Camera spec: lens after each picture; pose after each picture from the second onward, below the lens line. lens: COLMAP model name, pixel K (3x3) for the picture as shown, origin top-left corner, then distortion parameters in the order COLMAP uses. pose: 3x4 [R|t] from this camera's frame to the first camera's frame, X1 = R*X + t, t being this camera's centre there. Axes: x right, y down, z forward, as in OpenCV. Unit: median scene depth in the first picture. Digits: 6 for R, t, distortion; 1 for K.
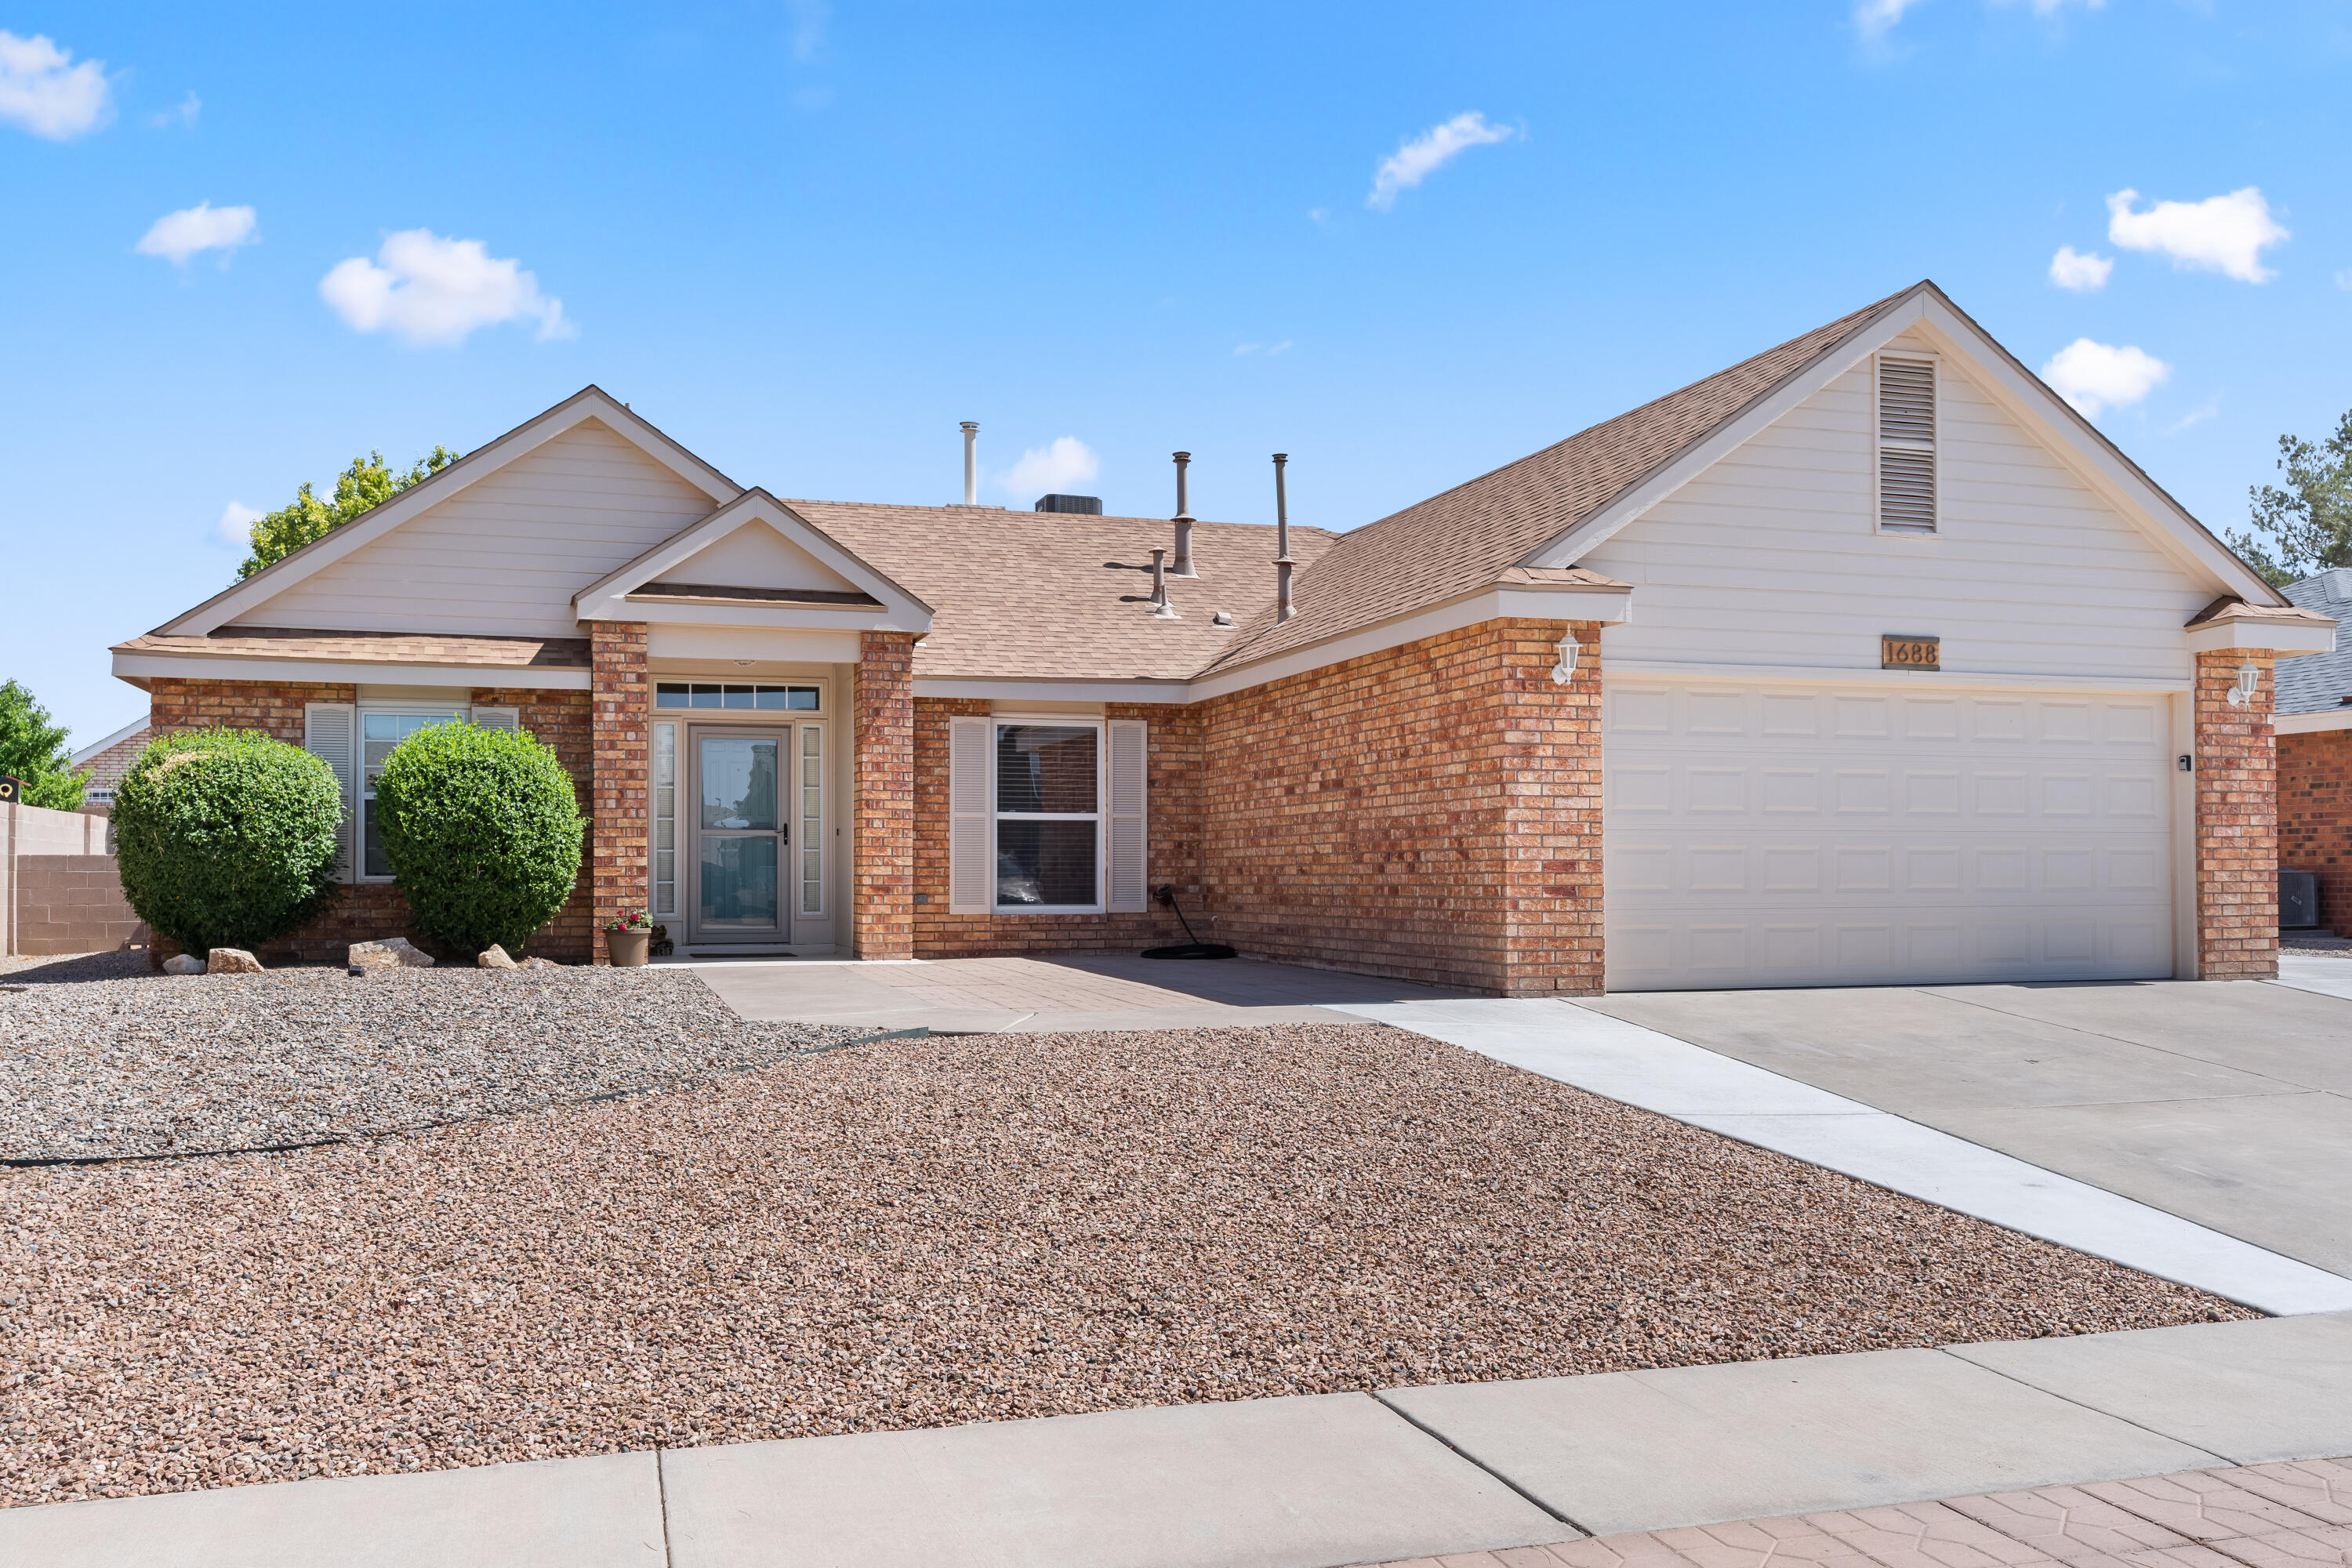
lens RADIAL K [[1951.8, 0, 1176.0], [0, 1951.8, 784.0], [0, 0, 1]] dist [0.003929, 0.001716]
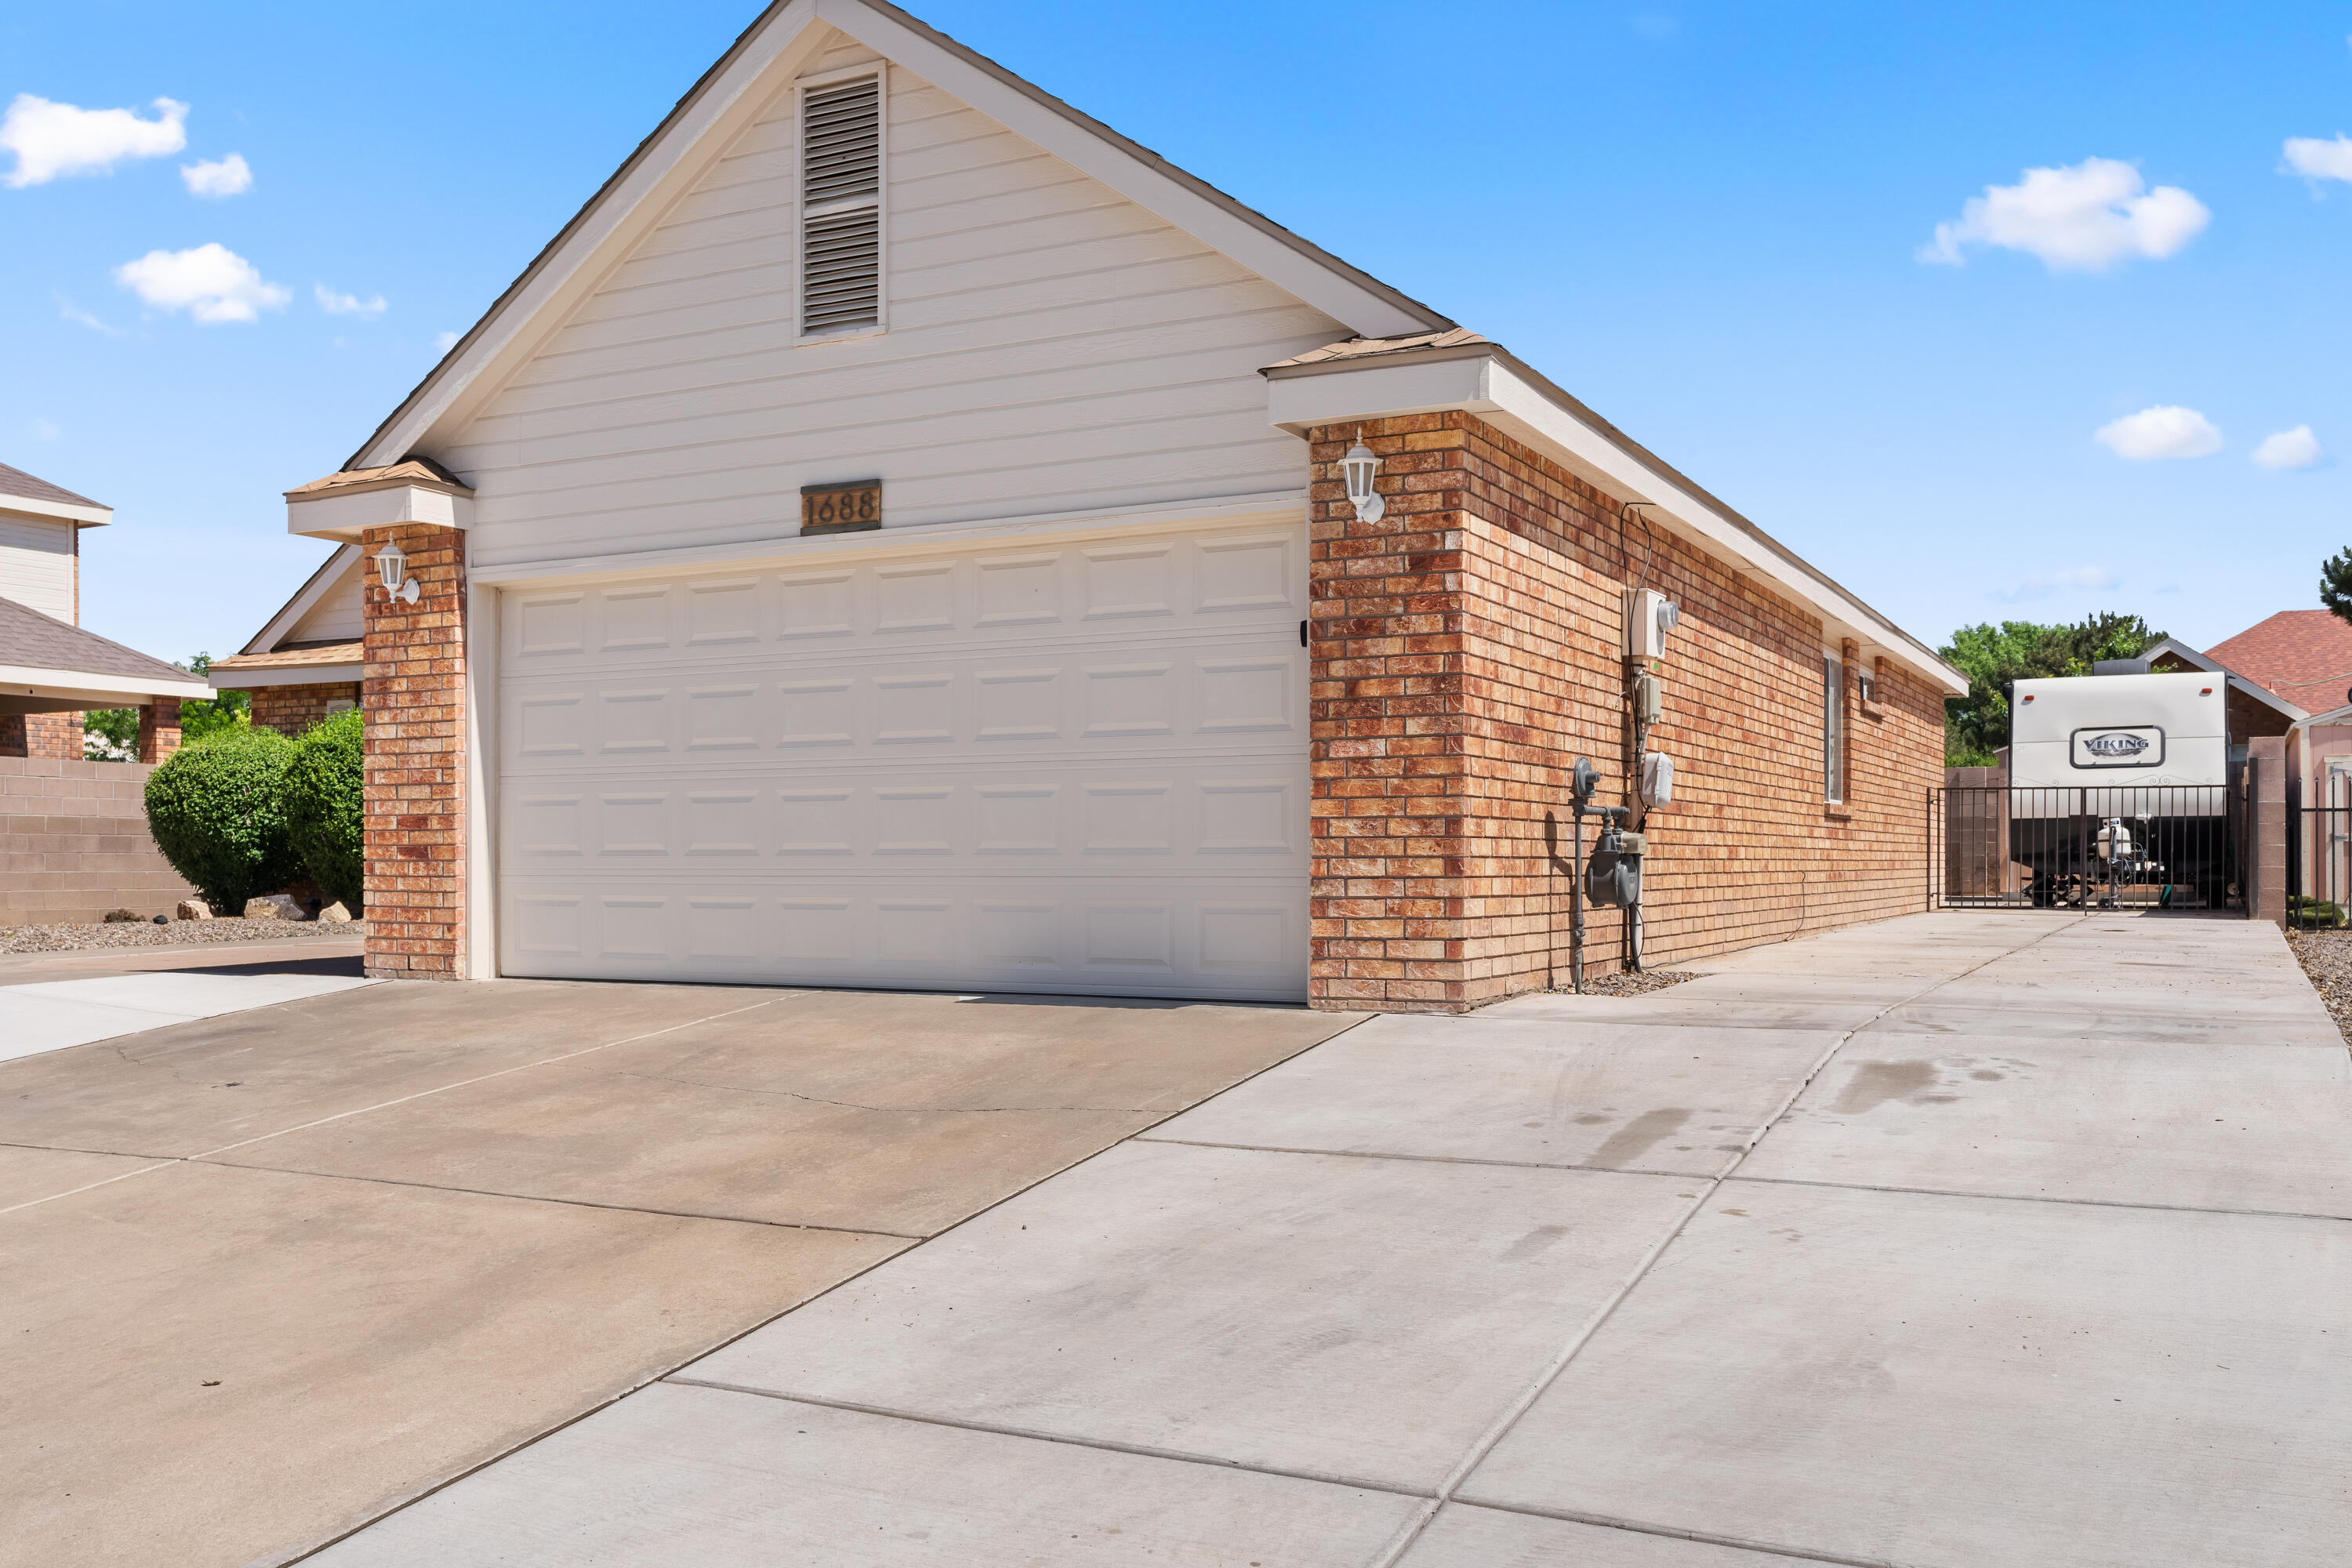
lens RADIAL K [[2043.5, 0, 1181.1], [0, 2043.5, 797.7], [0, 0, 1]] dist [-0.004529, -0.001488]
pose [[0.700378, -0.020186, -0.713487, 0.921394], [0.033720, 0.999420, 0.004825, 0.033858], [0.712975, -0.027438, 0.700652, 0.547354]]
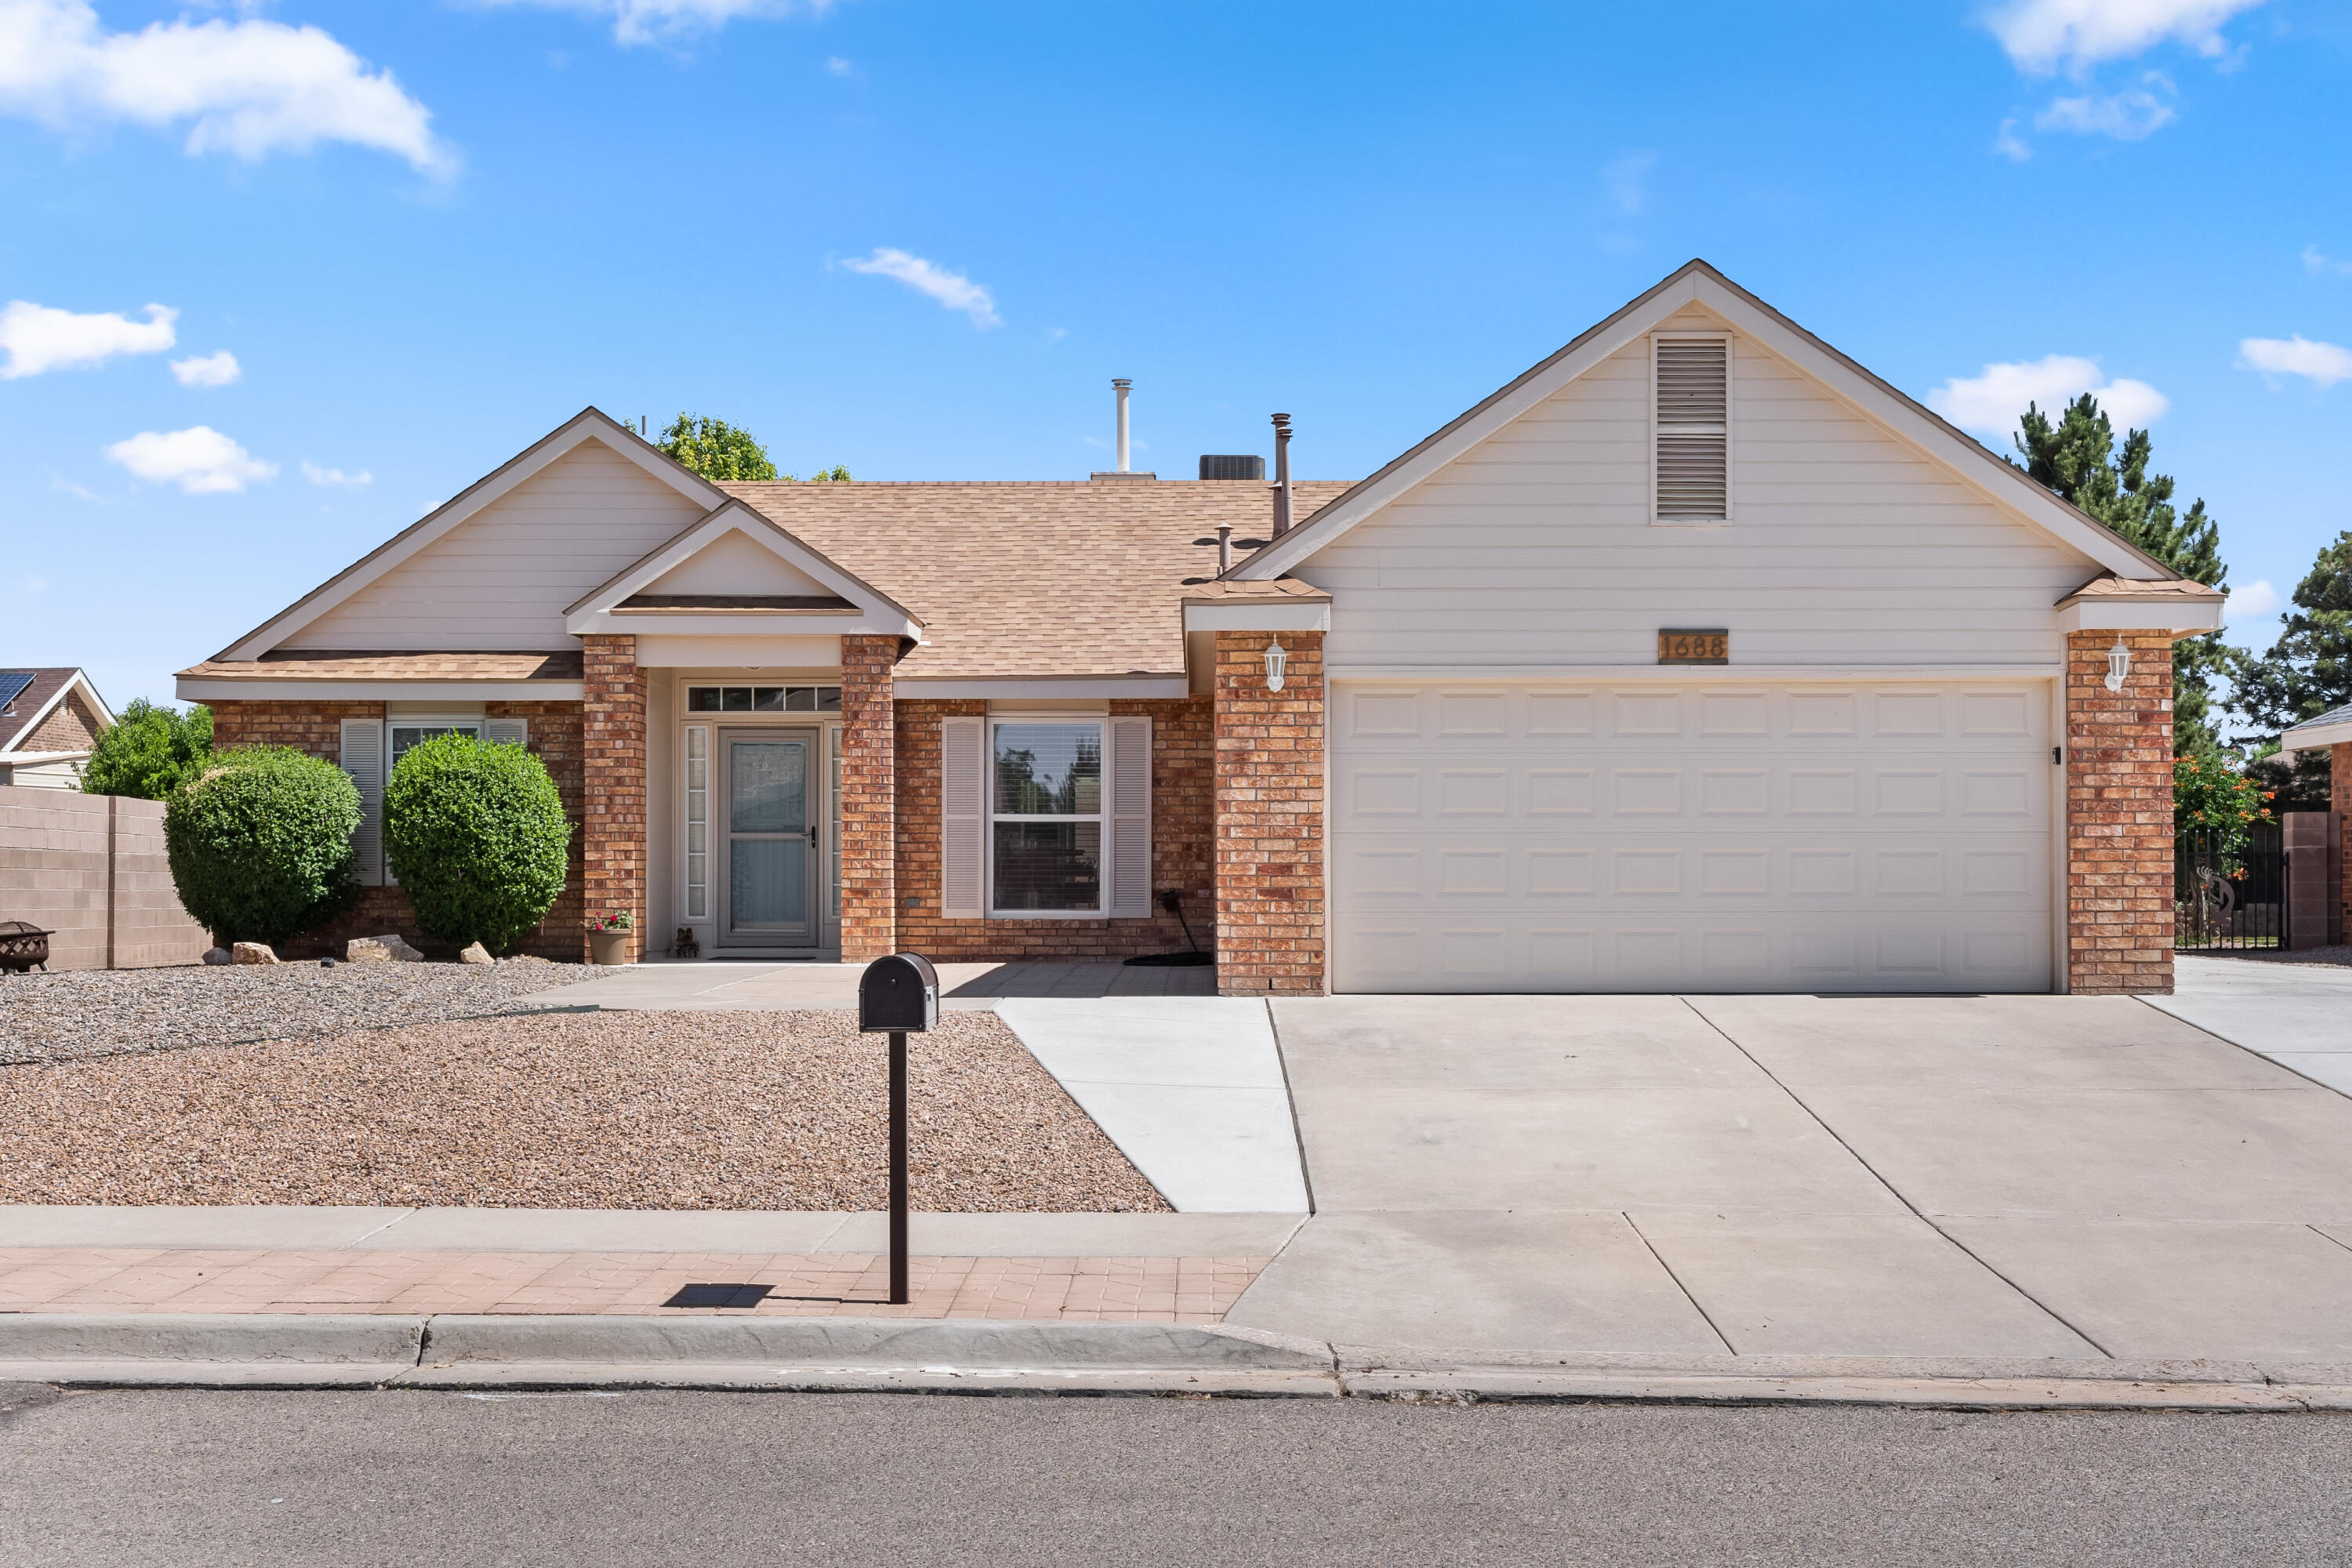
lens RADIAL K [[2750.9, 0, 1174.7], [0, 2750.9, 750.7], [0, 0, 1]] dist [-0.000290, -0.000447]
pose [[0.950182, -0.013441, -0.311406, 0.525022], [0.012985, 0.999909, -0.003536, -0.013813], [0.311426, -0.000684, 0.950270, -0.343826]]
